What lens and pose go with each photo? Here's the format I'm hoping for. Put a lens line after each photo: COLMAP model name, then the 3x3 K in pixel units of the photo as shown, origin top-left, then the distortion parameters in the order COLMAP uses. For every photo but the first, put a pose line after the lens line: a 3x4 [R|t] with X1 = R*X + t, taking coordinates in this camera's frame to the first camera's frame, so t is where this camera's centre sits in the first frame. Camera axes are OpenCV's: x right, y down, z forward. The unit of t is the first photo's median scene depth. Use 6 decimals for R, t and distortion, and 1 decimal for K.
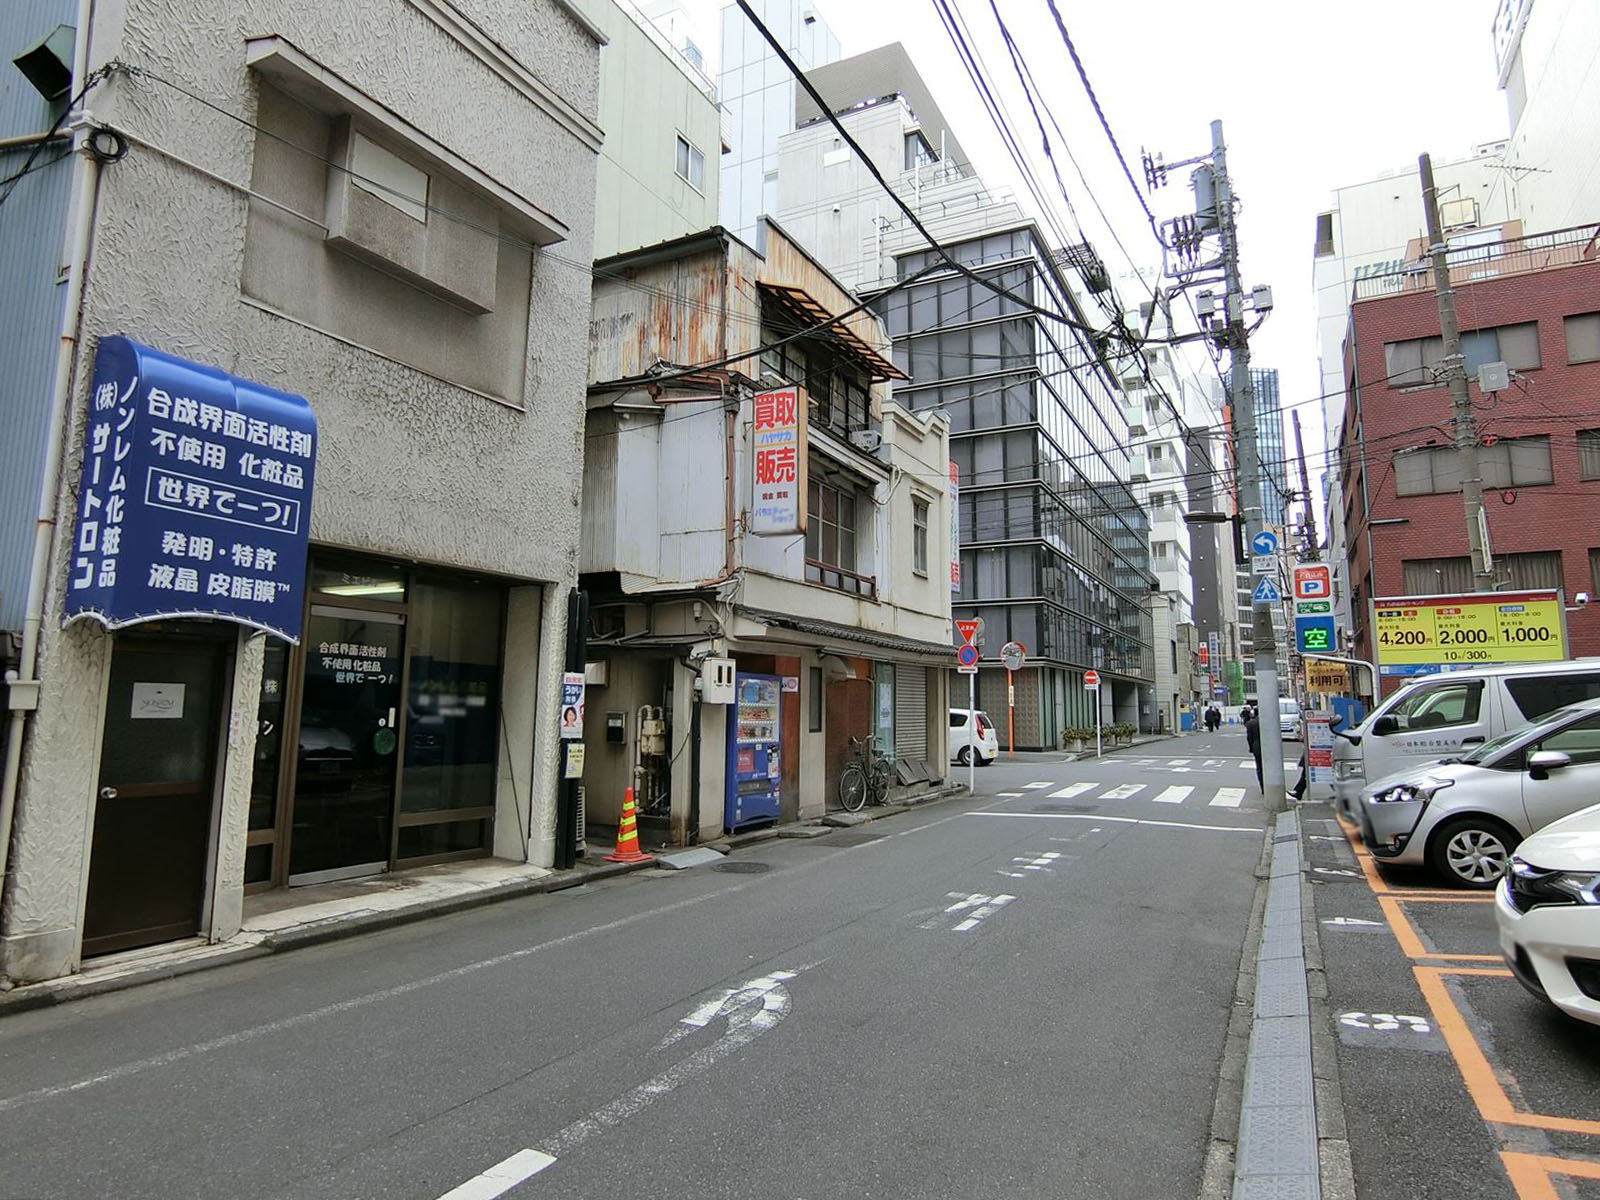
lens RADIAL K [[964.4, 0, 809.9], [0, 964.4, 592.5], [0, 0, 1]] dist [0.000045, -0.000121]
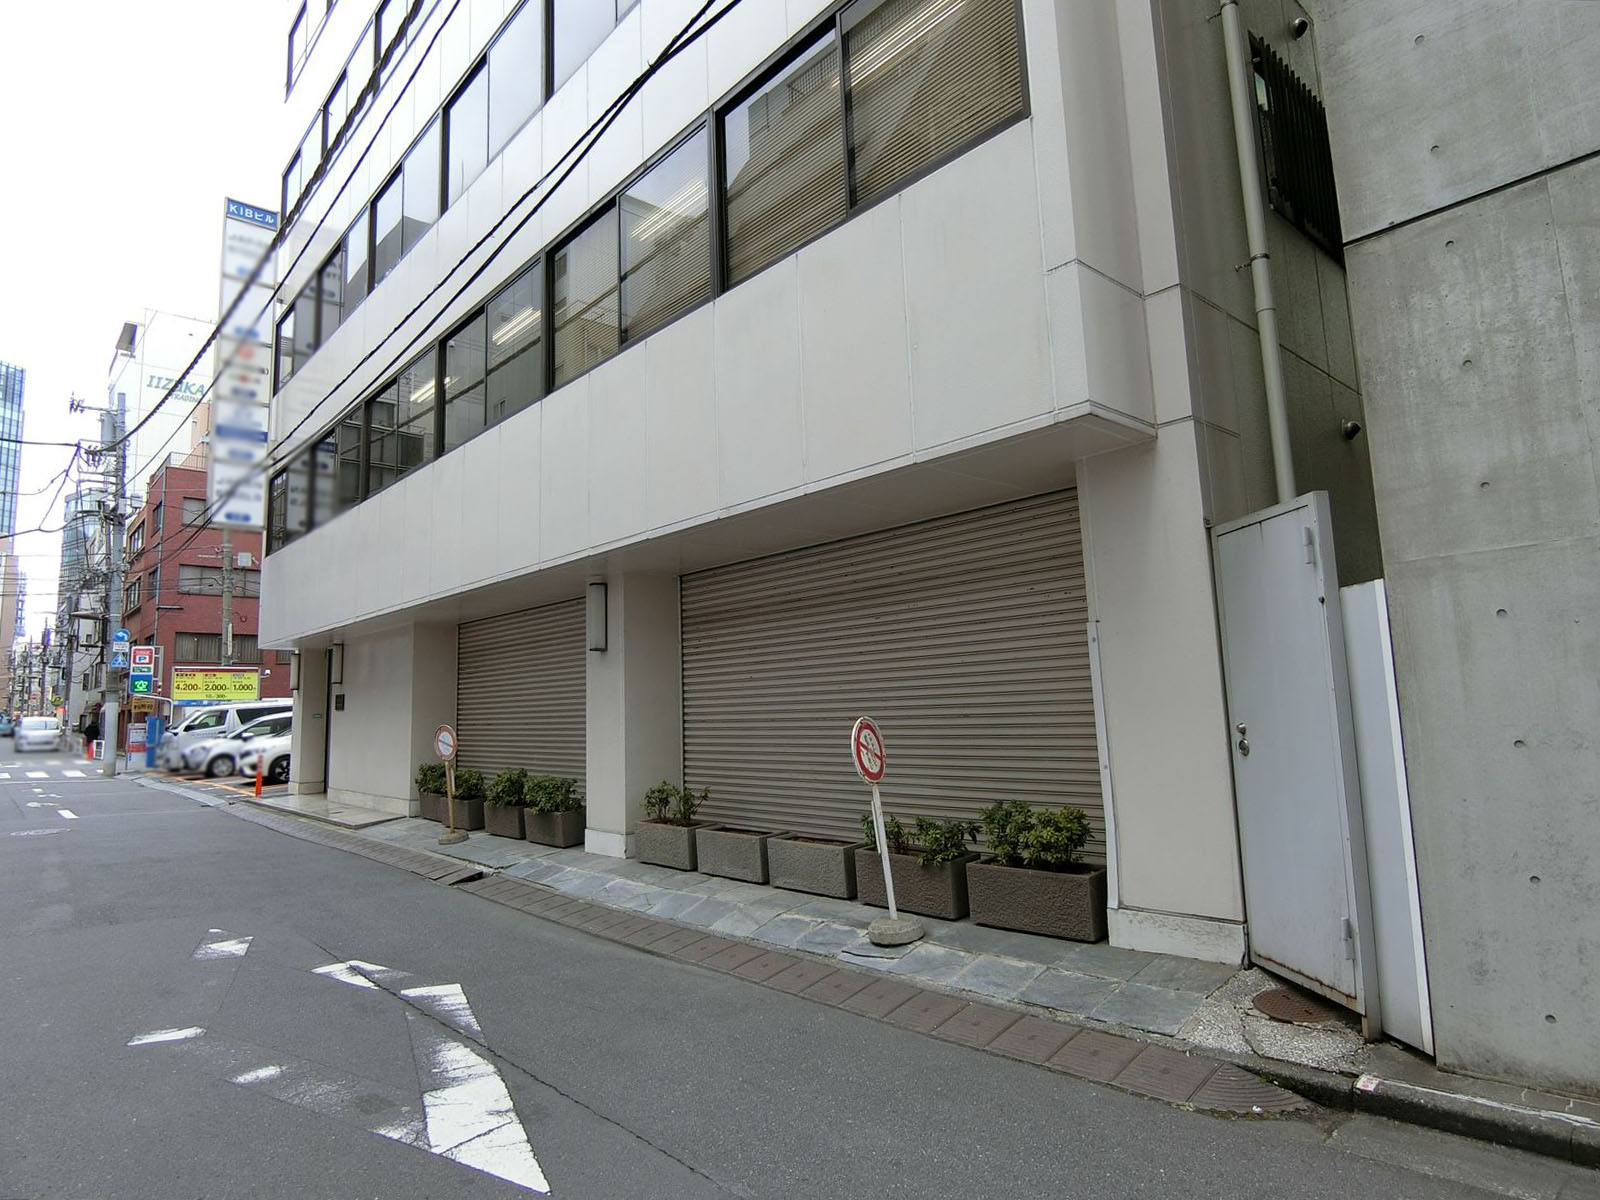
lens RADIAL K [[964.4, 0, 809.9], [0, 964.4, 592.5], [0, 0, 1]] dist [0.000045, -0.000121]
pose [[0.379626, 0.109533, 0.918633, -0.793532], [-0.093511, 0.992424, -0.079688, -0.113803], [-0.920402, -0.055650, 0.386992, -1.007997]]
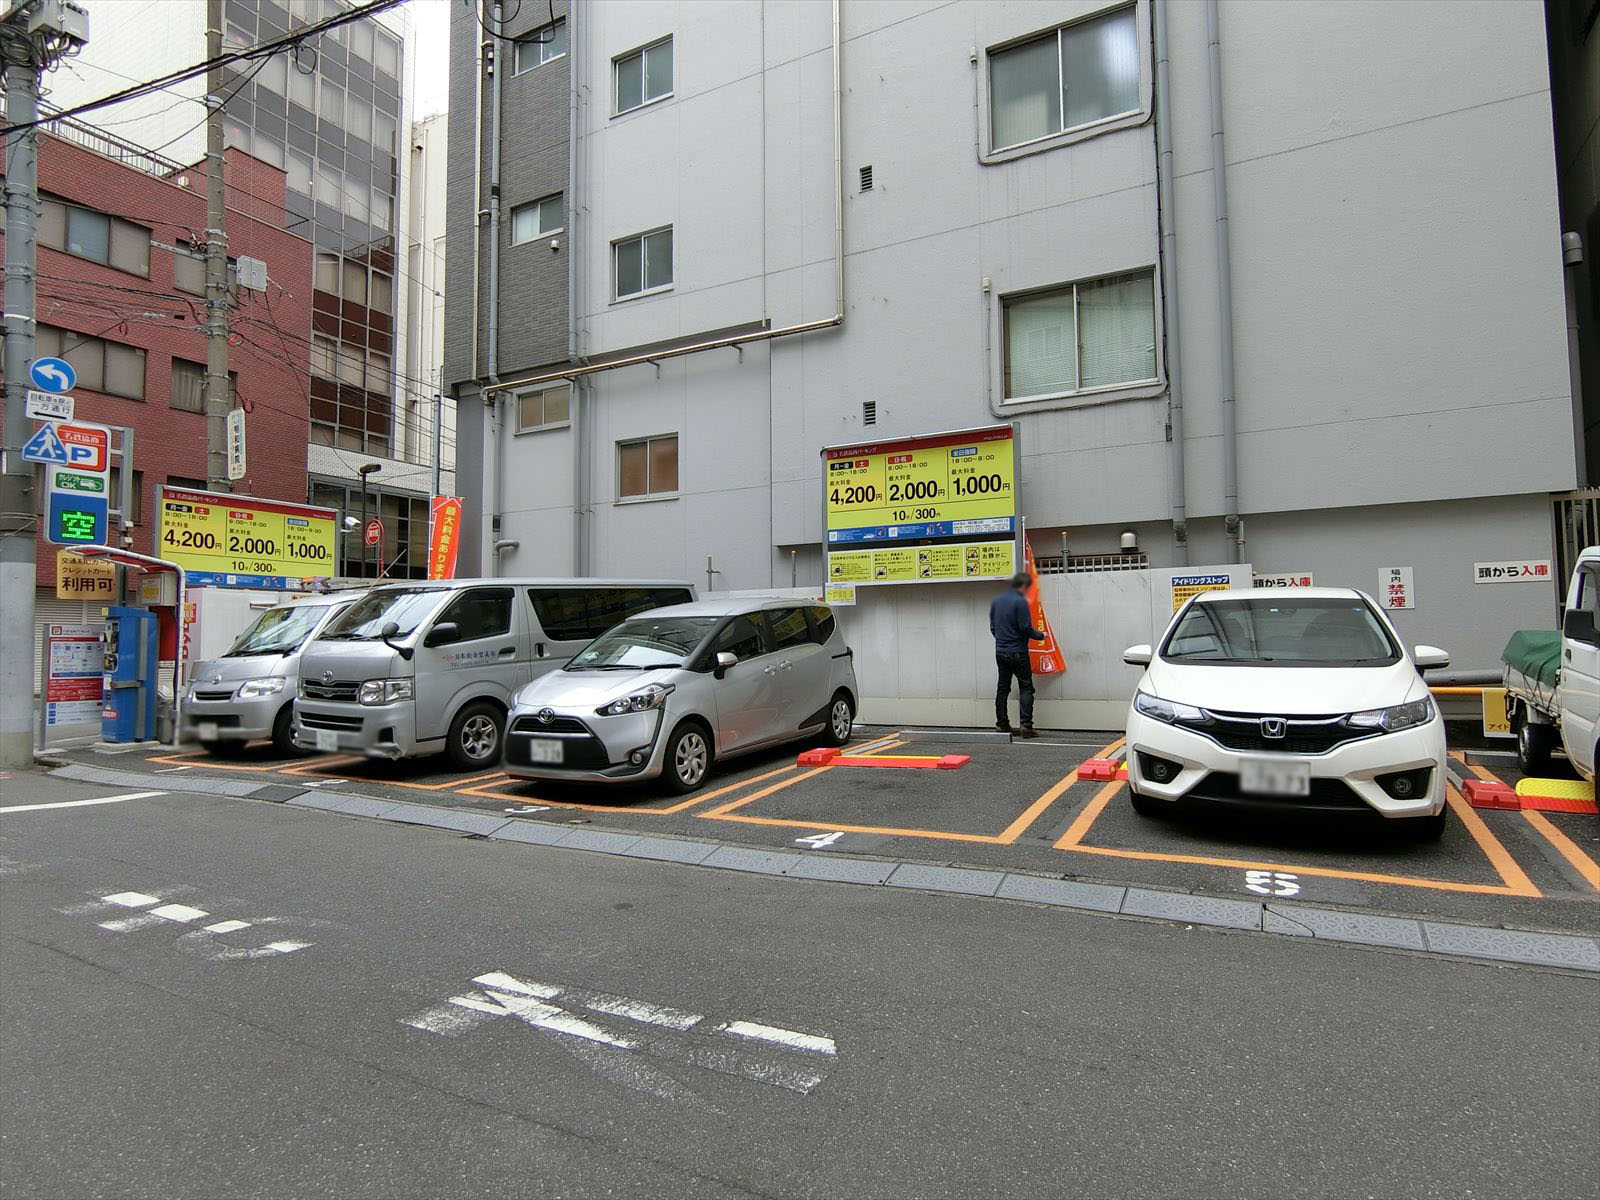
lens RADIAL K [[896.1, 0, 800.0], [0, 896.1, 600.0], [0, 0, 1]] dist [-0.016149, -0.000505]
pose [[0.030020, 0.053203, 0.998132, -0.124313], [-0.119611, 0.991598, -0.049257, 0.074703], [-0.992367, -0.117909, 0.036132, 0.456946]]
